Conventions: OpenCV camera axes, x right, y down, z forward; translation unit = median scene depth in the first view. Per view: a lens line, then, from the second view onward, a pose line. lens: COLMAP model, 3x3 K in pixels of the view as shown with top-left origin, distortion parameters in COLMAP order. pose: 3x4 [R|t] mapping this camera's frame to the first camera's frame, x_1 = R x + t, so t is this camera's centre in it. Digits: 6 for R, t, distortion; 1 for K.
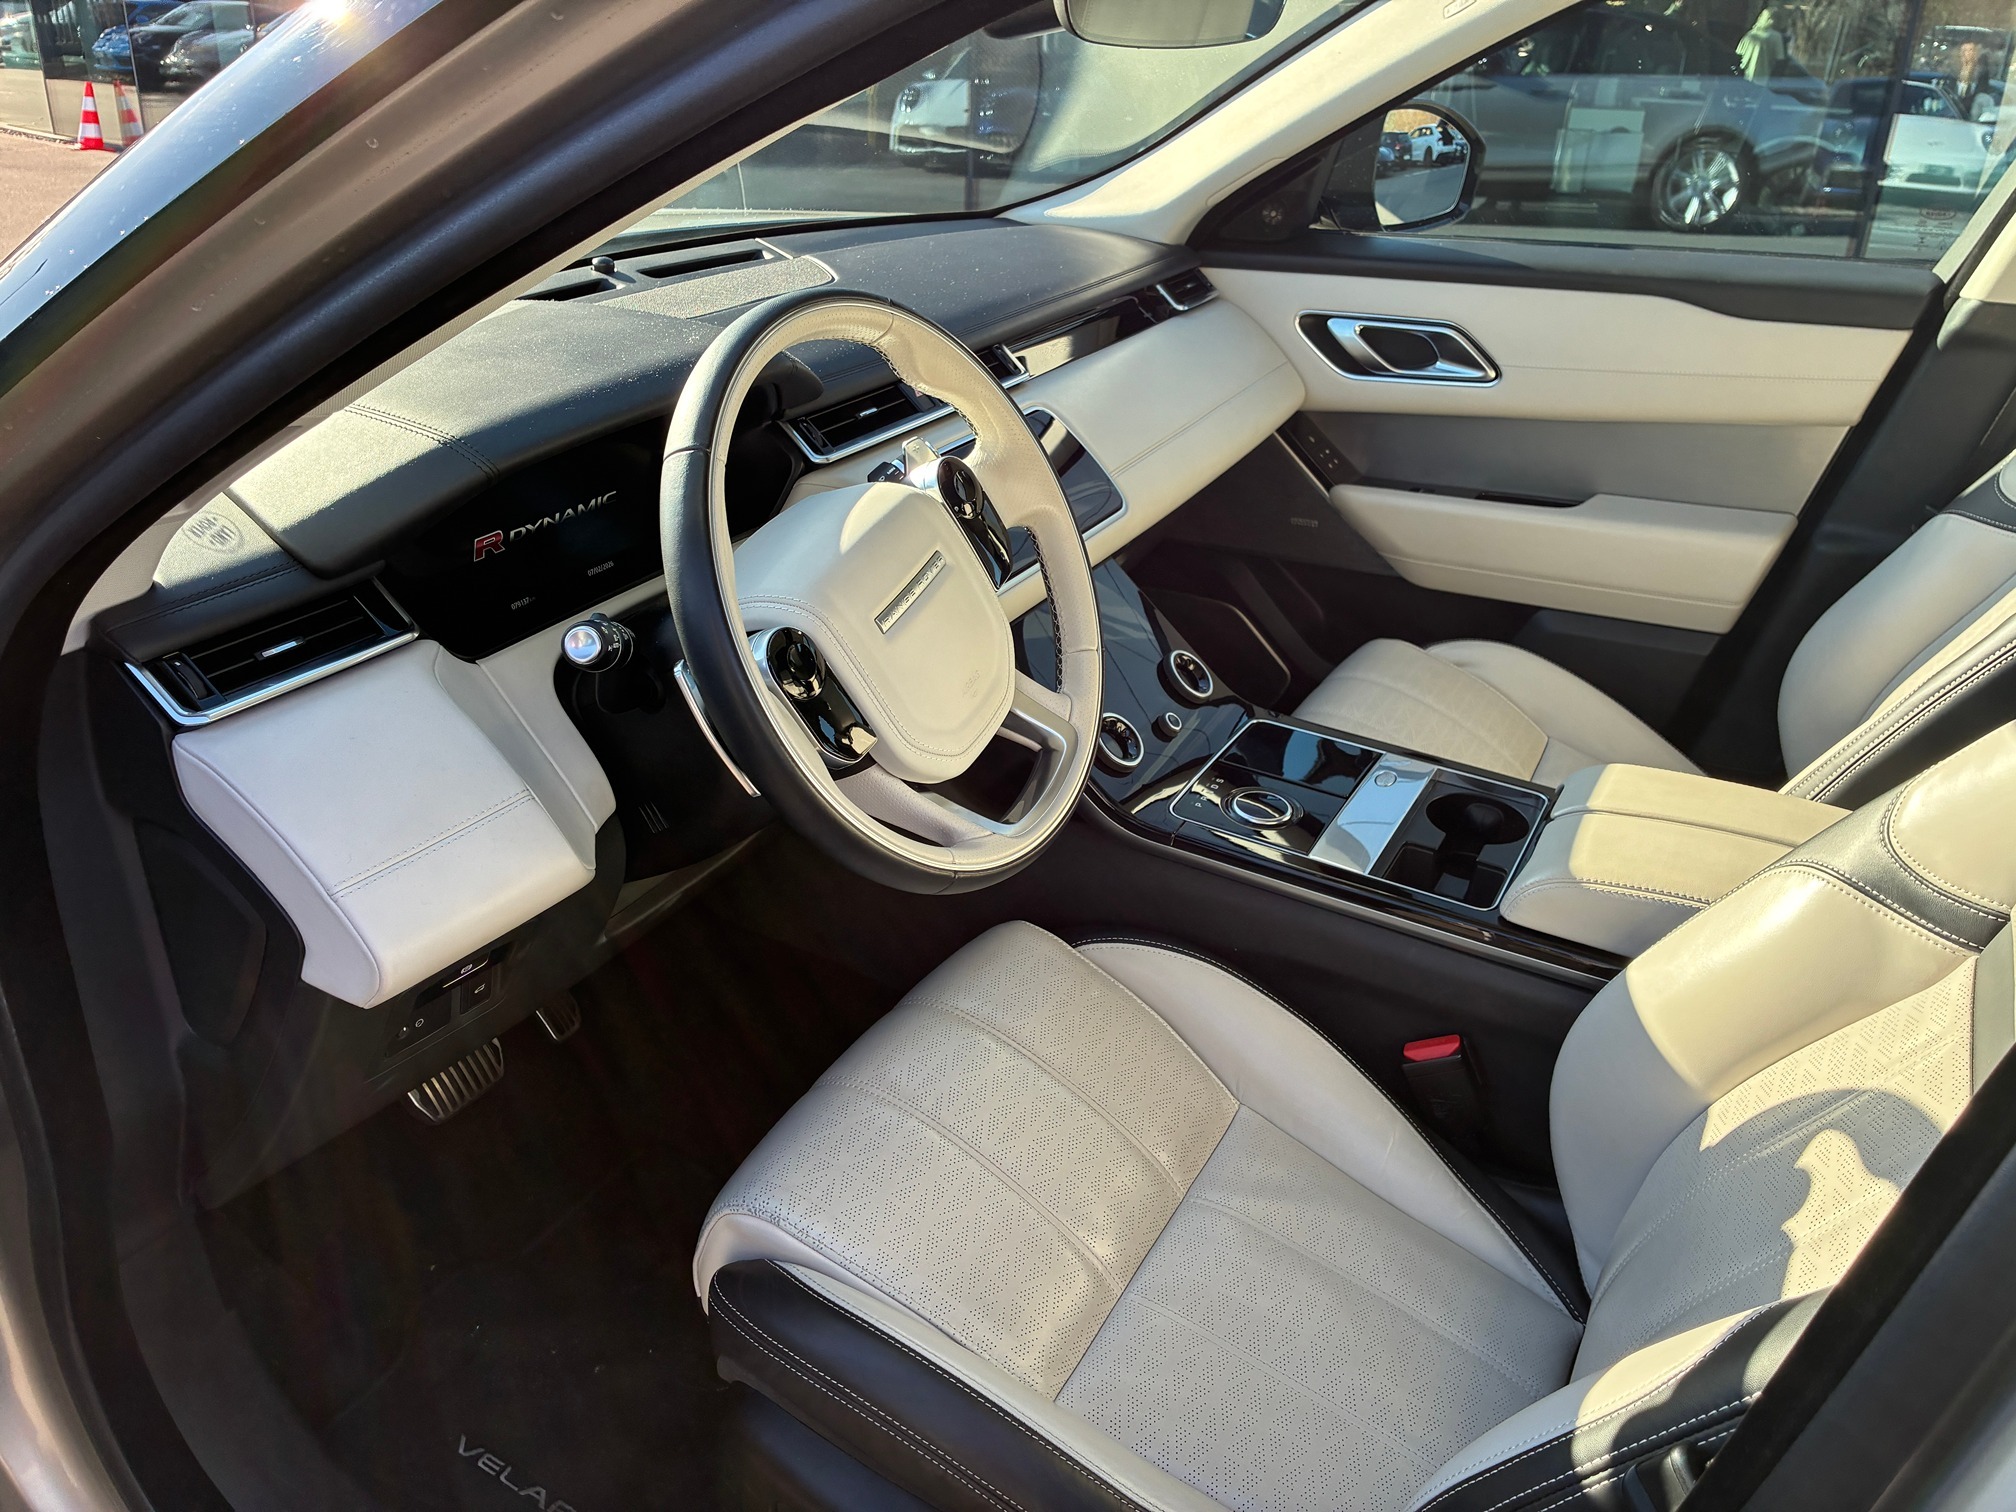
lens RADIAL K [[1534.0, 0, 1035.4], [0, 1534.0, 767.8], [0, 0, 1]] dist [0.051334, -0.056525]
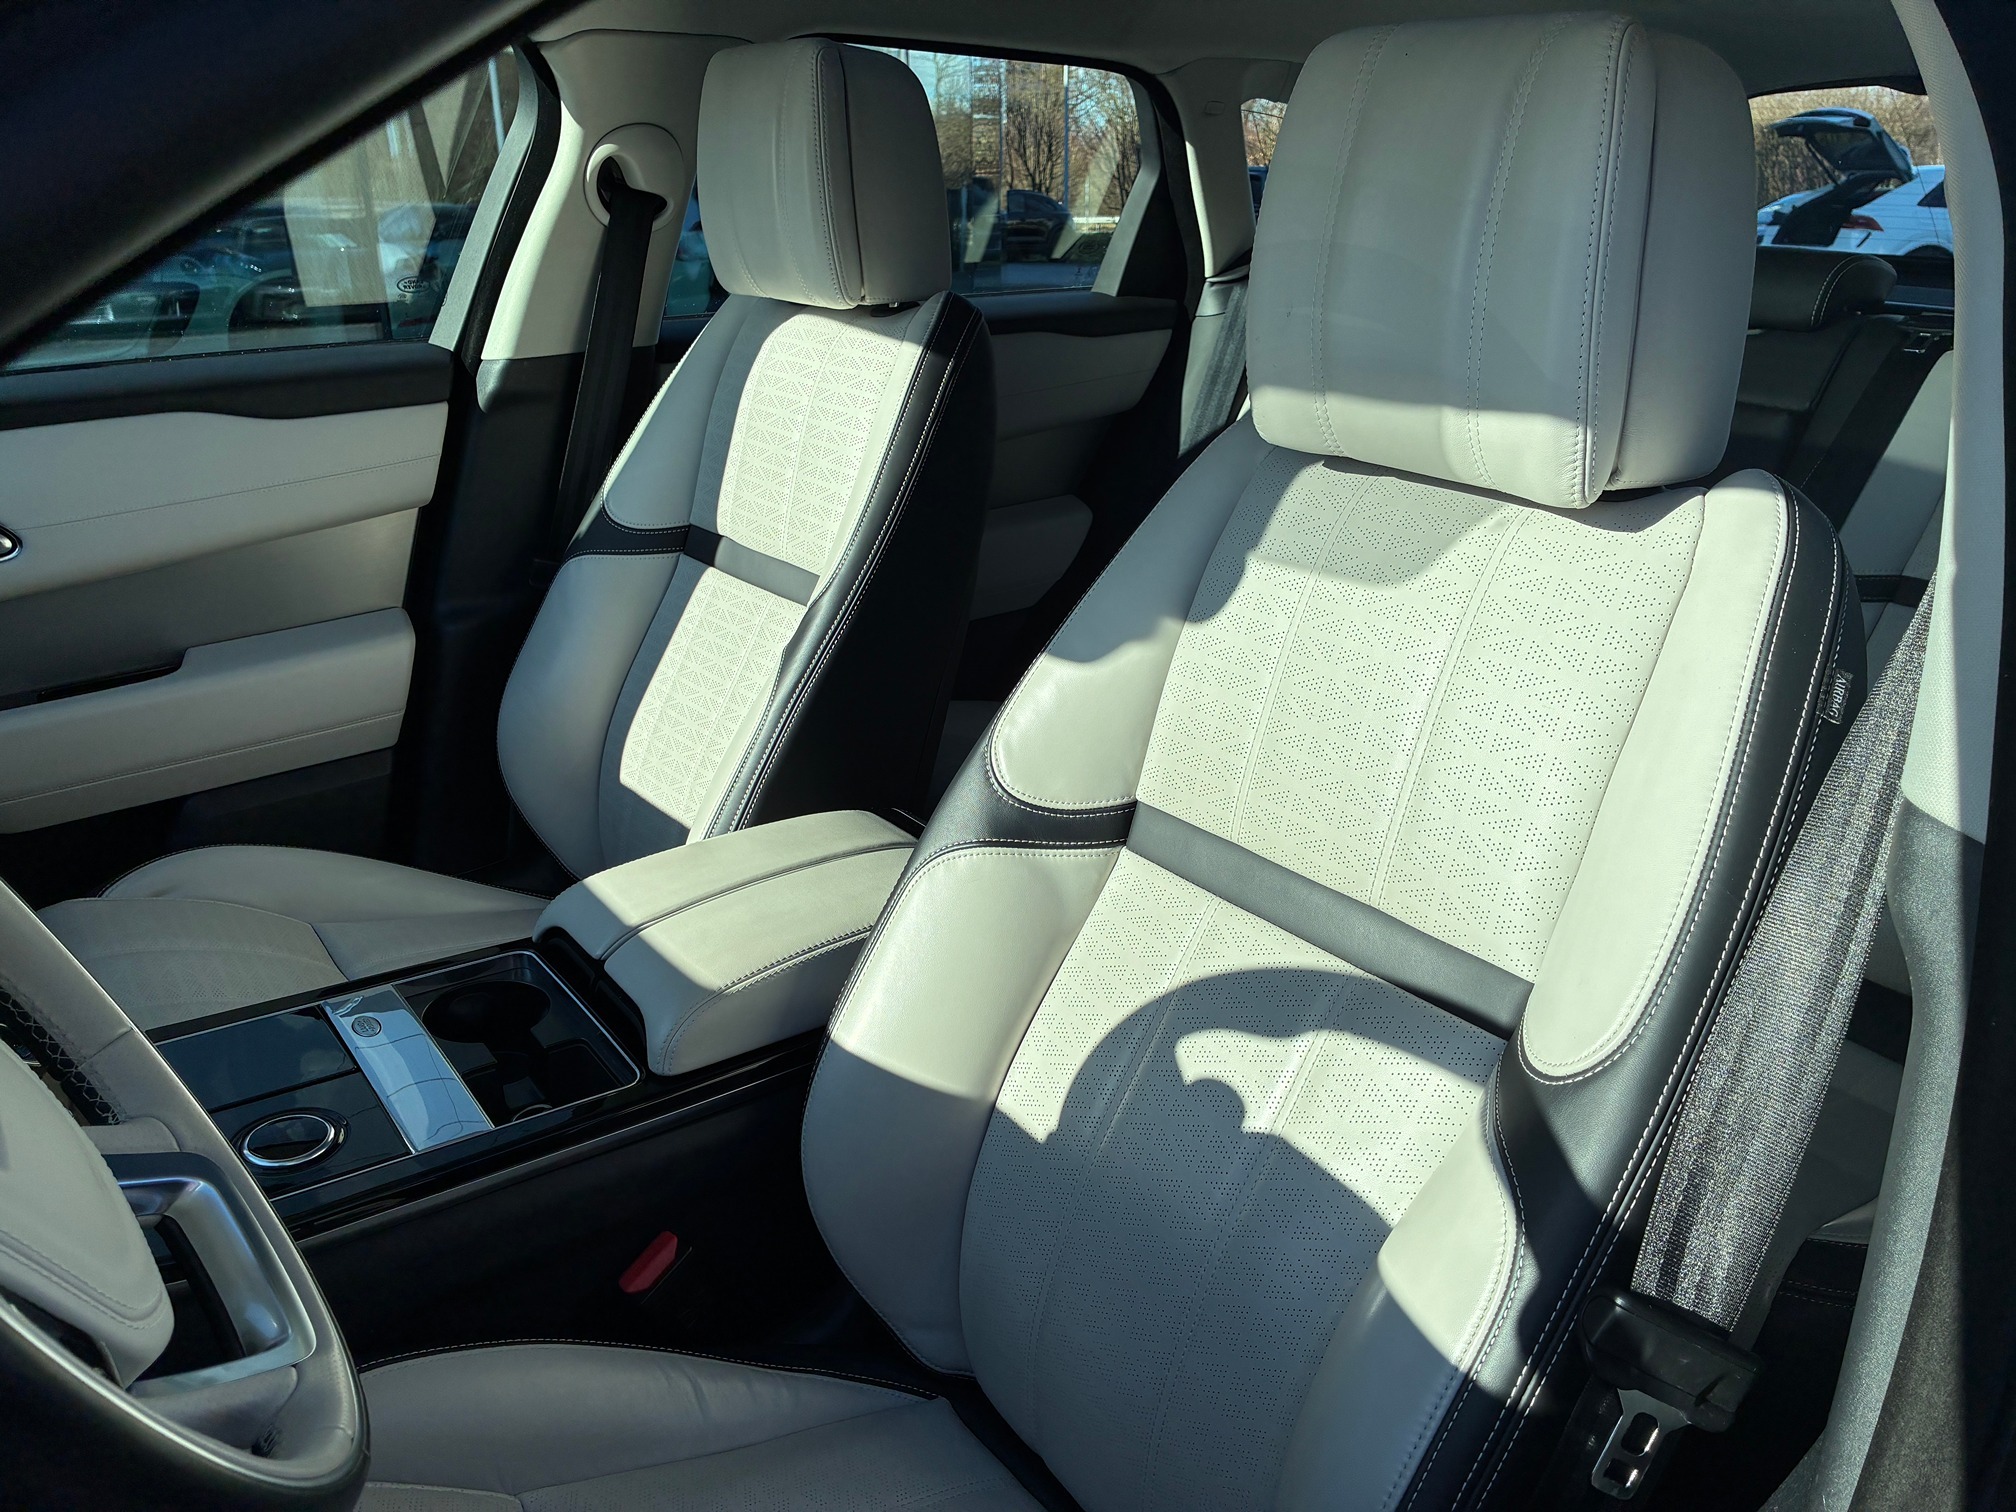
lens RADIAL K [[1534.0, 0, 1035.4], [0, 1534.0, 767.8], [0, 0, 1]] dist [0.051334, -0.056525]
pose [[0.438936, -0.356142, 0.824923, -0.242362], [0.416983, 0.893981, 0.164082, -0.106042], [-0.795902, 0.271957, 0.540906, 0.316833]]
